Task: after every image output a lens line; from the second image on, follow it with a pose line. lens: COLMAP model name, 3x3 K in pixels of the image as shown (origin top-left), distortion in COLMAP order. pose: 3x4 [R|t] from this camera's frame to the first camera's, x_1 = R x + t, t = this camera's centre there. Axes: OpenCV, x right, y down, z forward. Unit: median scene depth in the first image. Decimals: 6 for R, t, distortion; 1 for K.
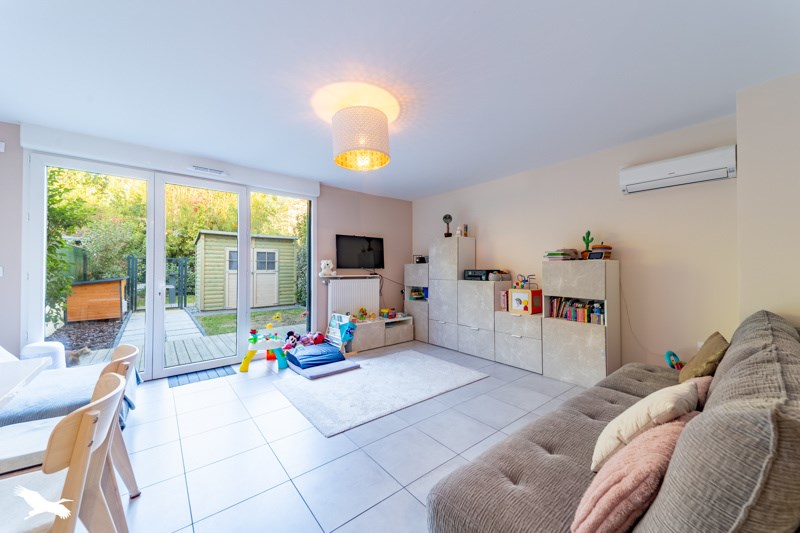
lens RADIAL K [[300.0, 0, 399.7], [0, 300.0, 265.8], [0, 0, 1]] dist [0.002829, 0.000032]
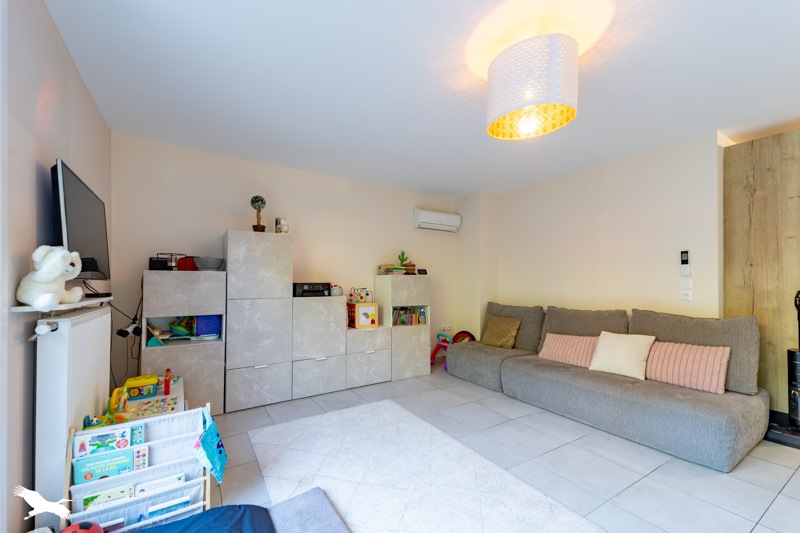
lens RADIAL K [[300.0, 0, 401.3], [0, 300.0, 280.4], [0, 0, 1]] dist [0.002829, 0.000032]
pose [[0.129841, 0.004824, 0.991523, -0.513869], [-0.014393, 0.999892, -0.002980, 0.006237], [-0.991430, -0.013884, 0.129896, 0.727802]]
